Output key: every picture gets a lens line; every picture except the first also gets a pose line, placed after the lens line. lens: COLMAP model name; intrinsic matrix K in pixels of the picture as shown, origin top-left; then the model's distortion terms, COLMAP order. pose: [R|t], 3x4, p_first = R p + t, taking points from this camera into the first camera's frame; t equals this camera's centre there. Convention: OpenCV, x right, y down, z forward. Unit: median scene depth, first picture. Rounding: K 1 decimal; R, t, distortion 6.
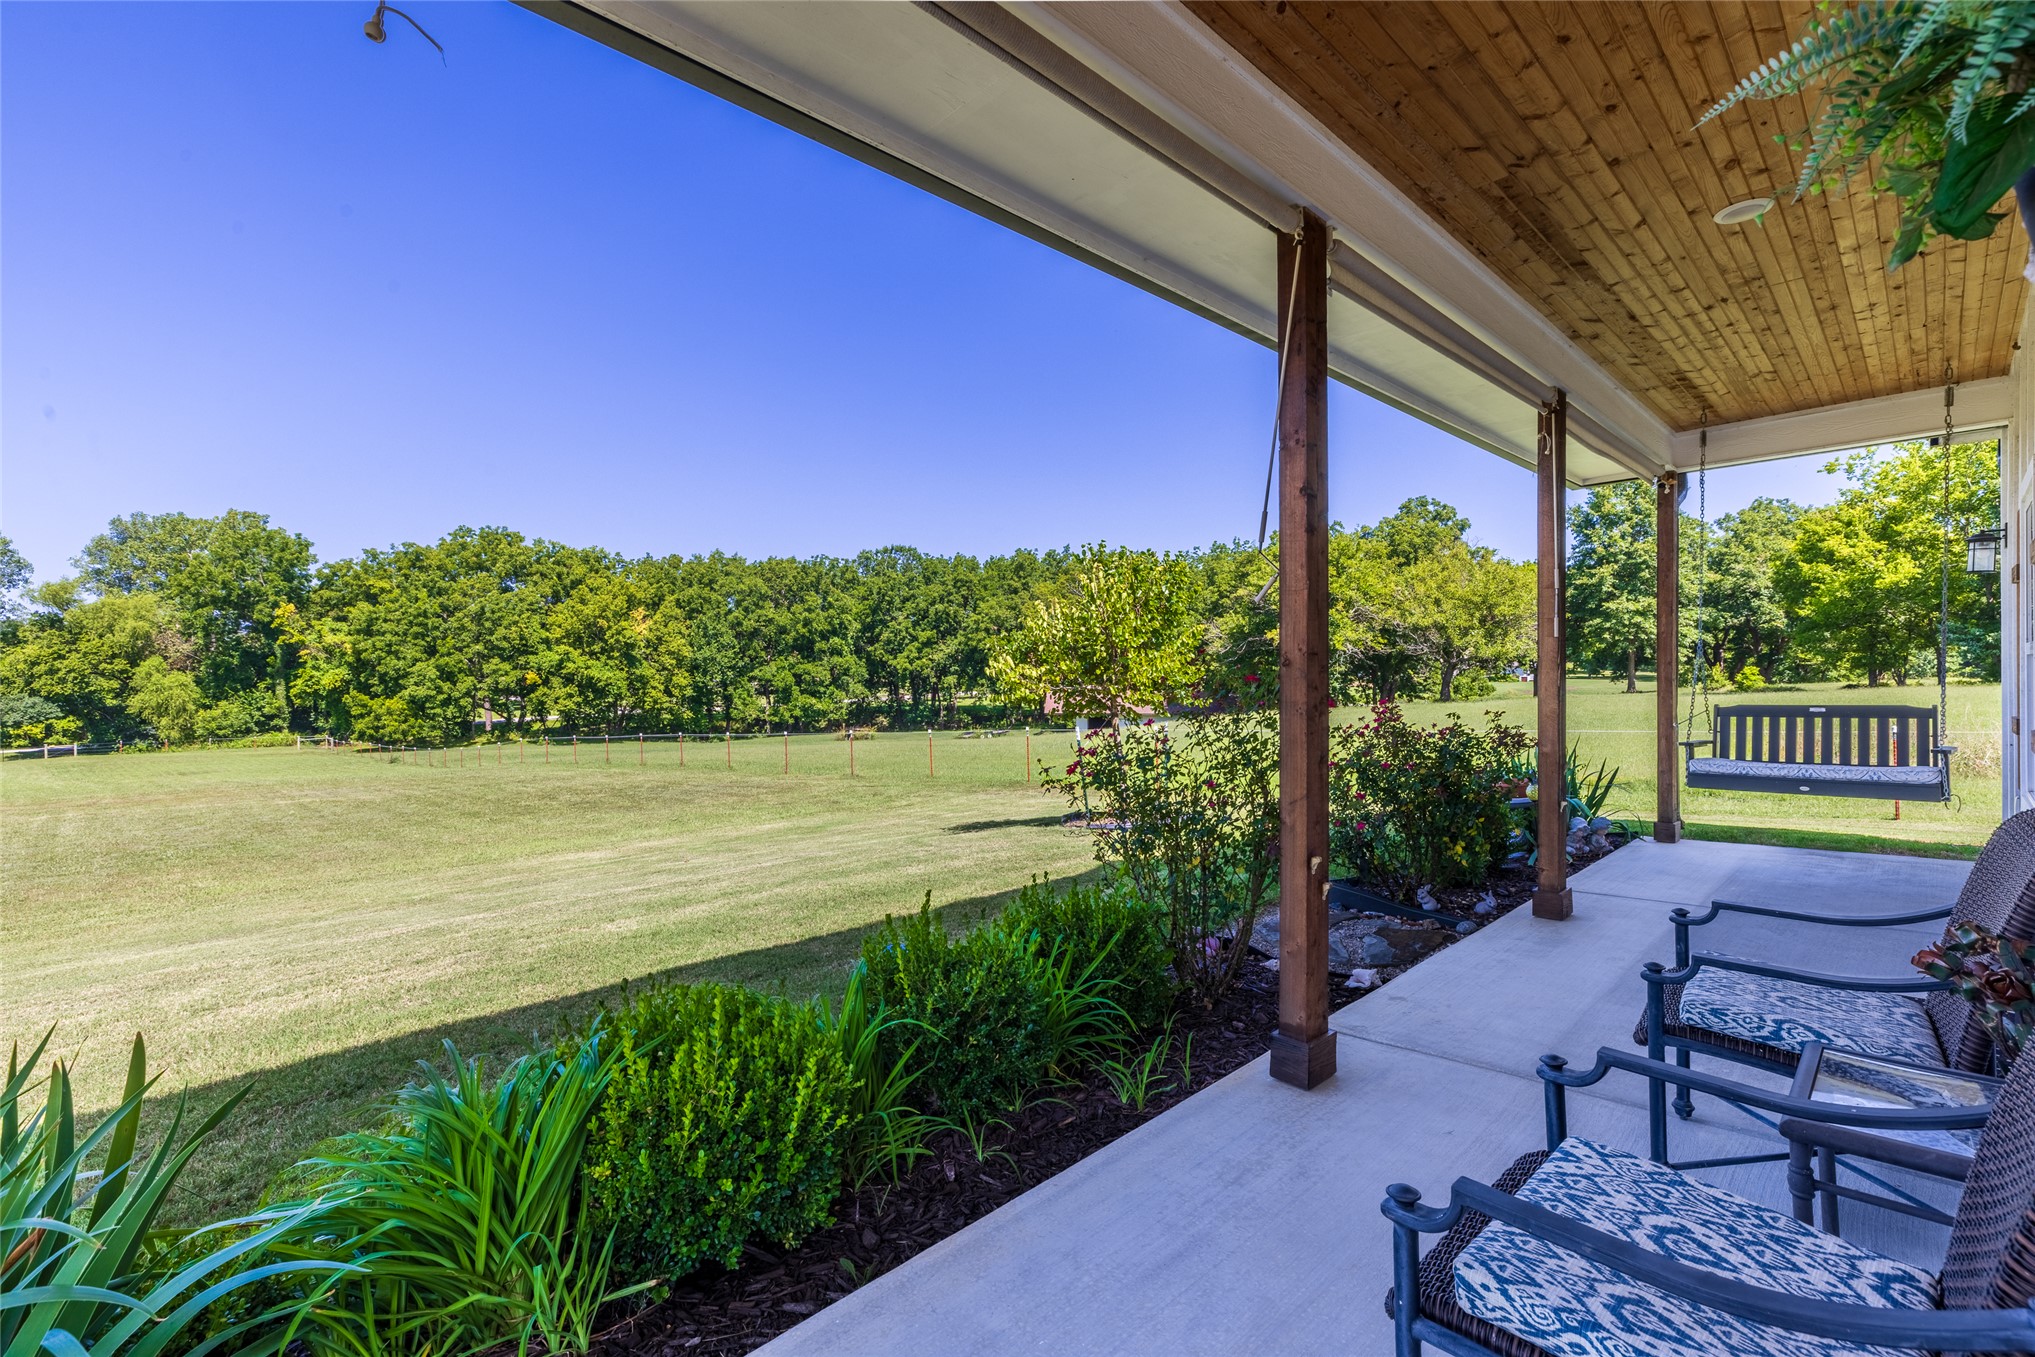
lens RADIAL K [[908.5, 0, 1008.1], [0, 908.5, 667.0], [0, 0, 1]] dist [0.004512, -0.000878]
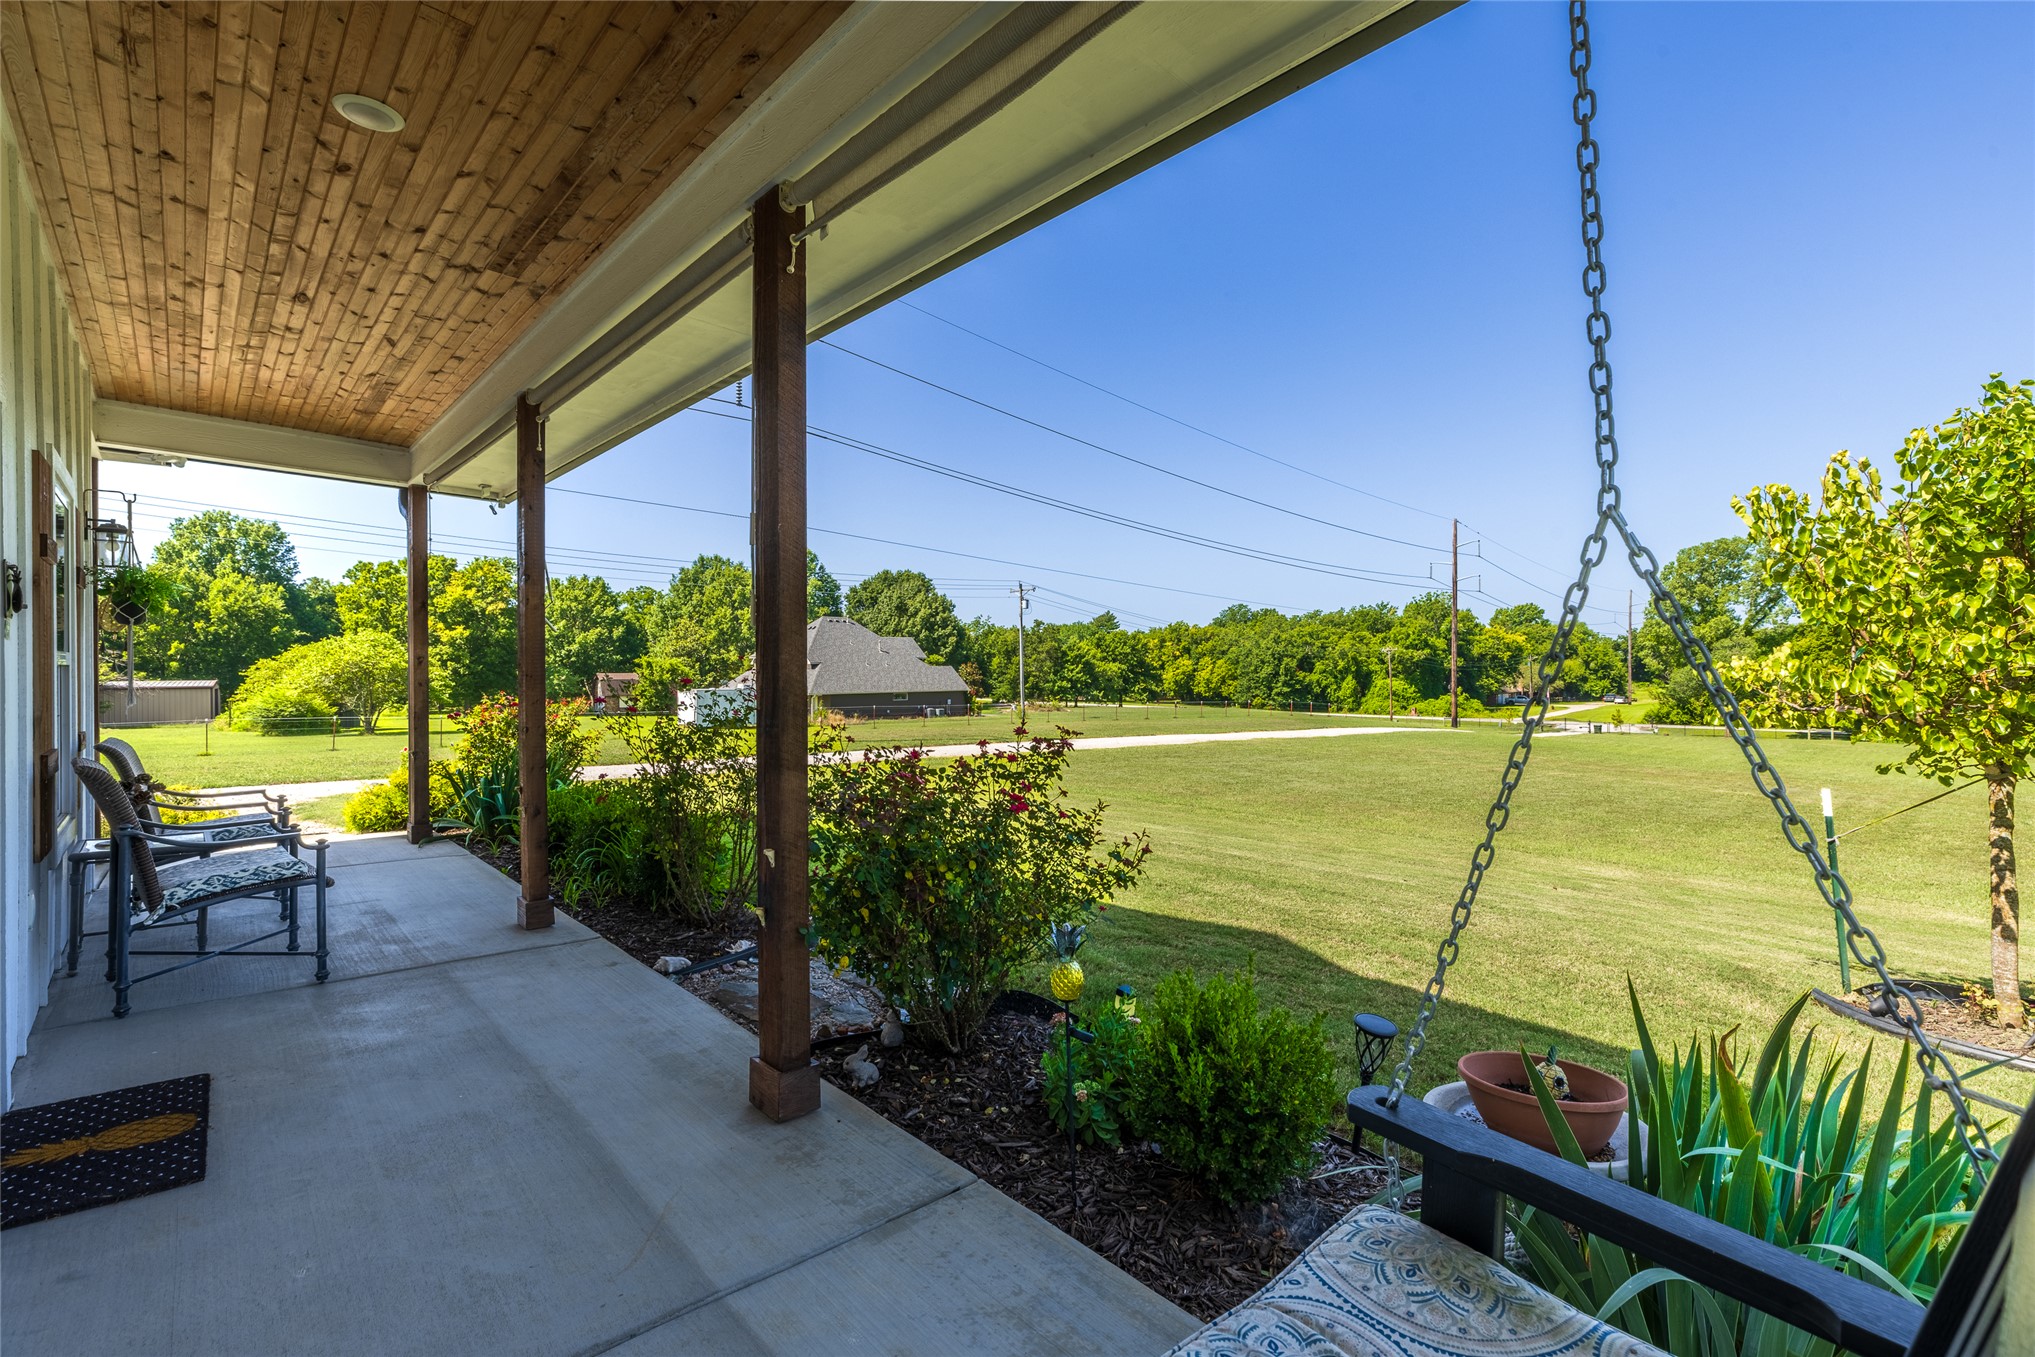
lens RADIAL K [[908.5, 0, 1016.4], [0, 908.5, 674.6], [0, 0, 1]] dist [0.004512, -0.000878]
pose [[-0.031143, 0.018445, -0.999345, 0.065999], [0.001816, 0.999829, 0.018397, -0.000827], [0.999513, -0.001242, -0.031172, 0.065724]]
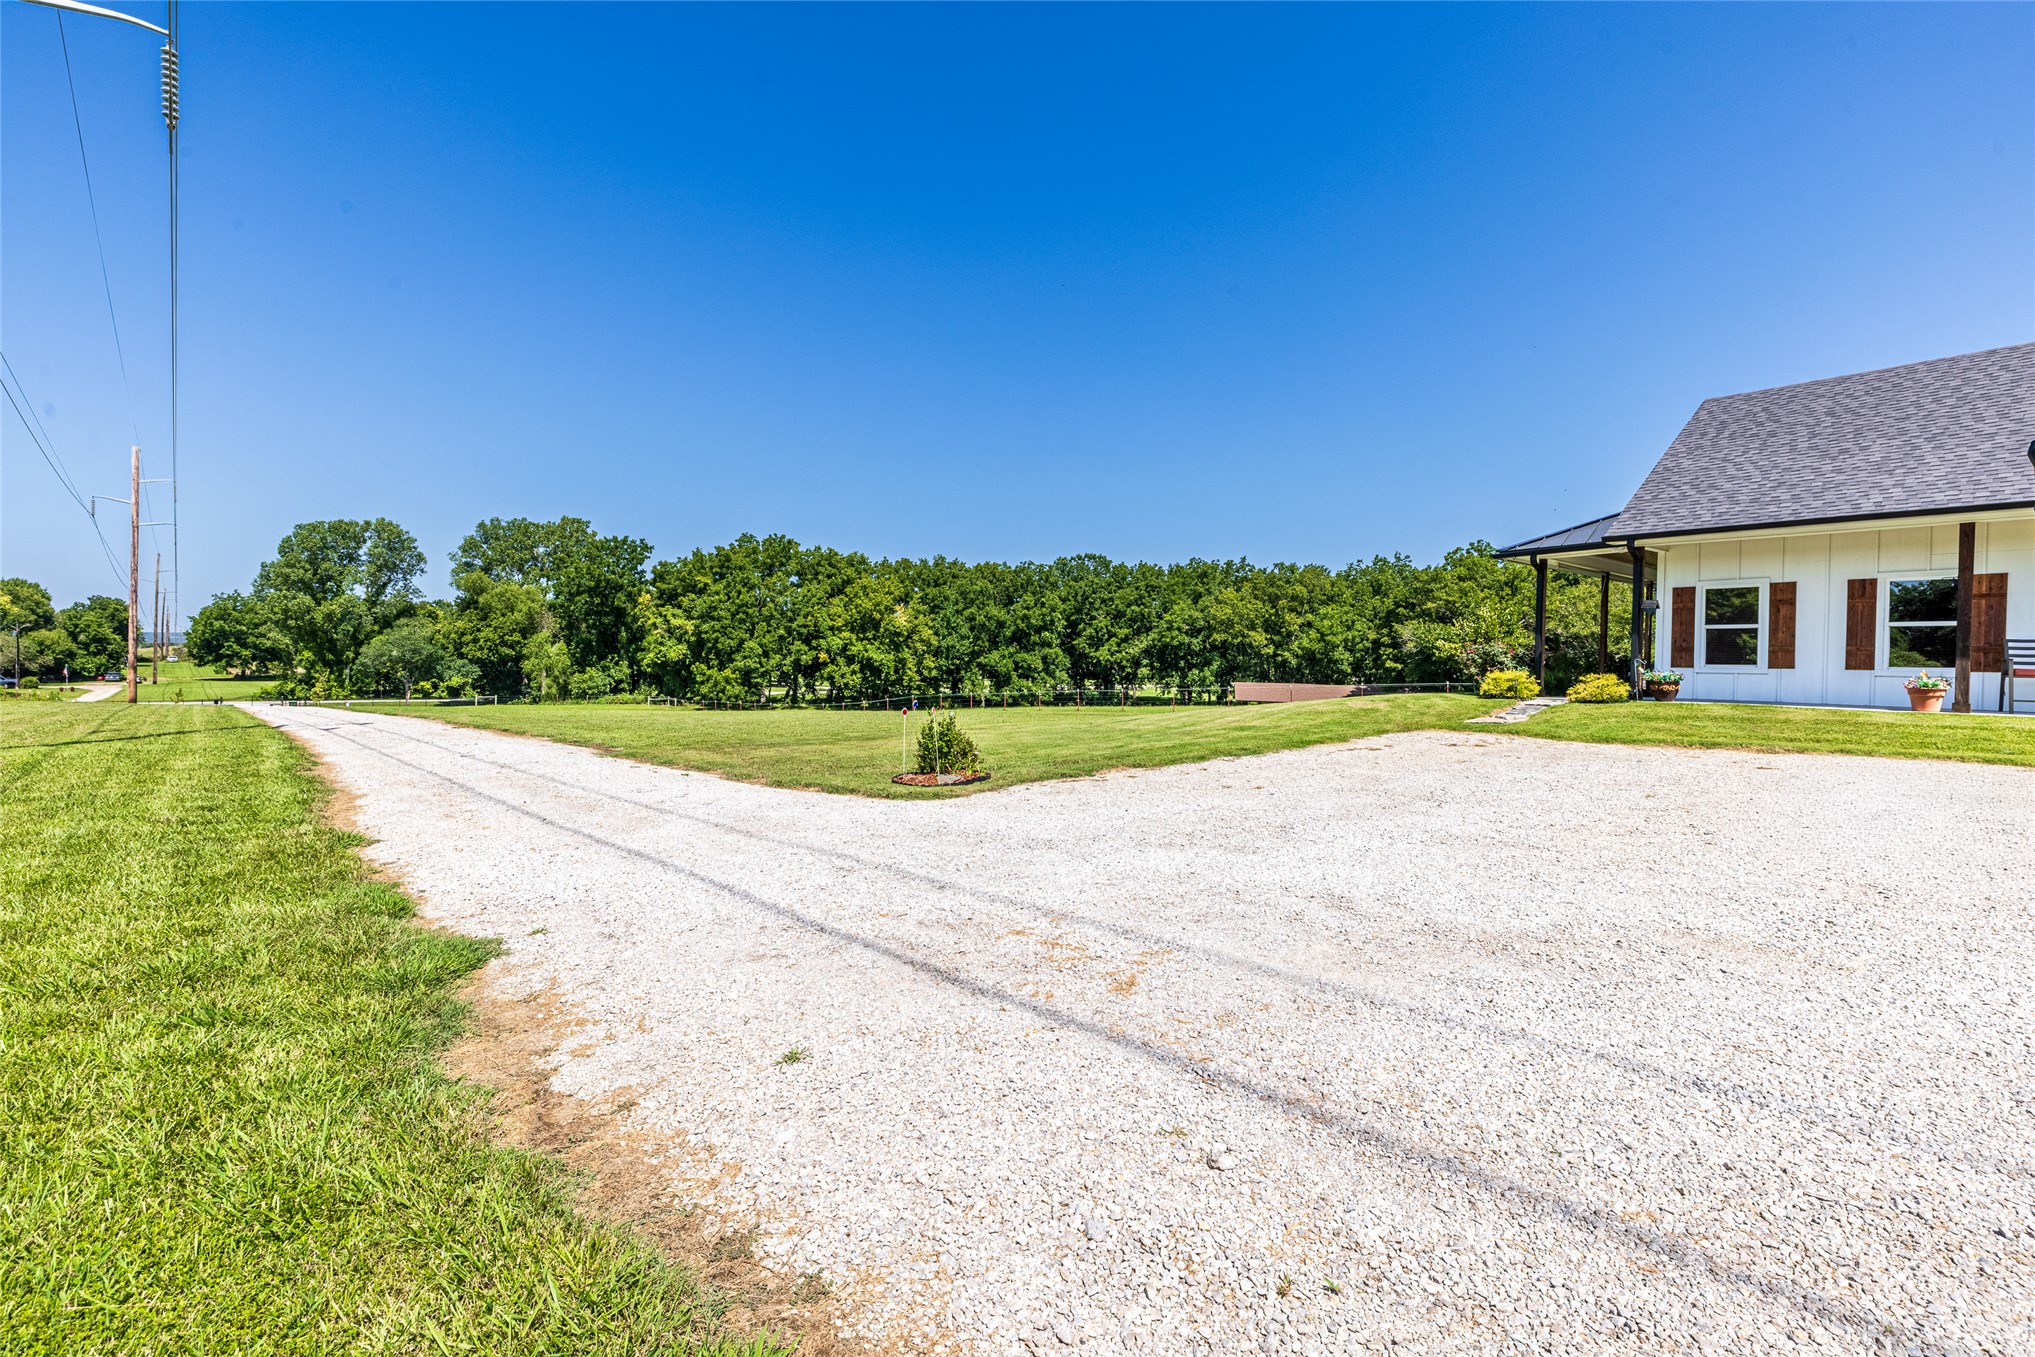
lens RADIAL K [[908.5, 0, 1018.0], [0, 908.5, 669.4], [0, 0, 1]] dist [0.004512, -0.000878]
pose [[0.993331, 0.032707, -0.110564, -0.103387], [-0.032281, 0.999463, 0.005642, 0.011745], [0.110689, -0.002035, 0.993853, -0.197624]]
